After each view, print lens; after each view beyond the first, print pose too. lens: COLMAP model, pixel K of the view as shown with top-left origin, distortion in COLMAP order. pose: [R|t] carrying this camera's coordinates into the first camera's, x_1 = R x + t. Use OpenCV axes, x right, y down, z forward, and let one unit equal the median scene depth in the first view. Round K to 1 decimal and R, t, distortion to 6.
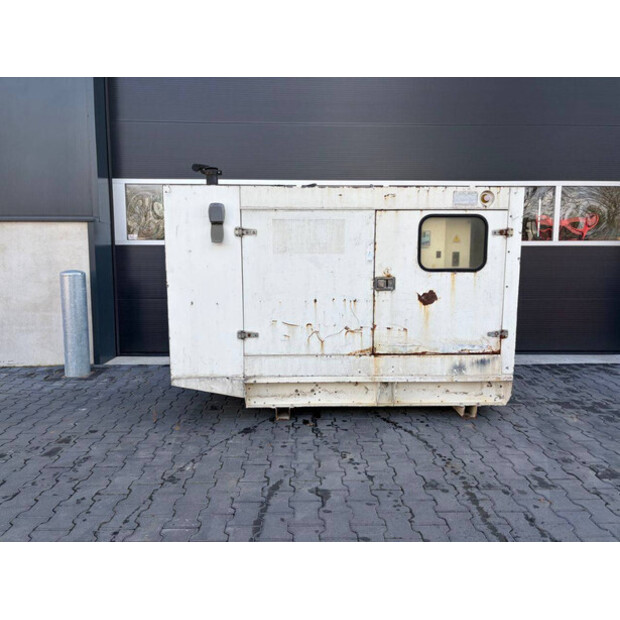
lens RADIAL K [[472.7, 0, 311.5], [0, 472.7, 302.9], [0, 0, 1]] dist [0.055125, -0.081184]
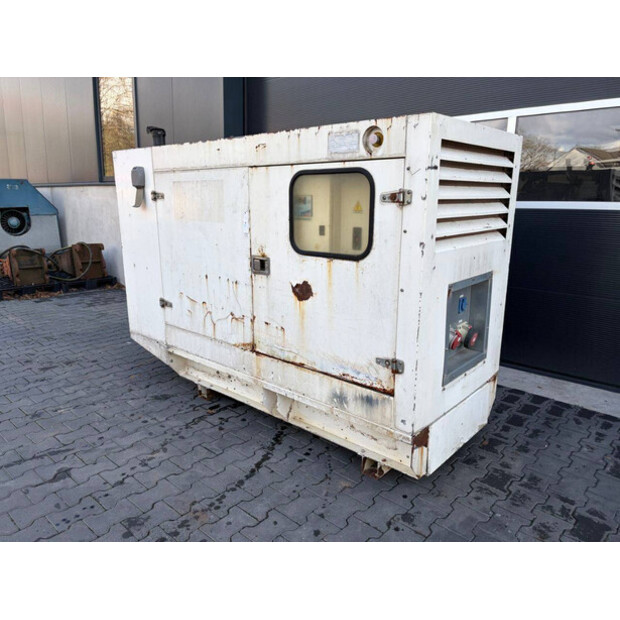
lens RADIAL K [[464.9, 0, 310.0], [0, 464.9, 310.0], [0, 0, 1]] dist [0.064233, -0.079773]
pose [[0.725692, 0.163543, -0.668300, 0.728644], [-0.091535, 0.985653, 0.141808, -0.083098], [0.681904, -0.041736, 0.730250, 0.497862]]
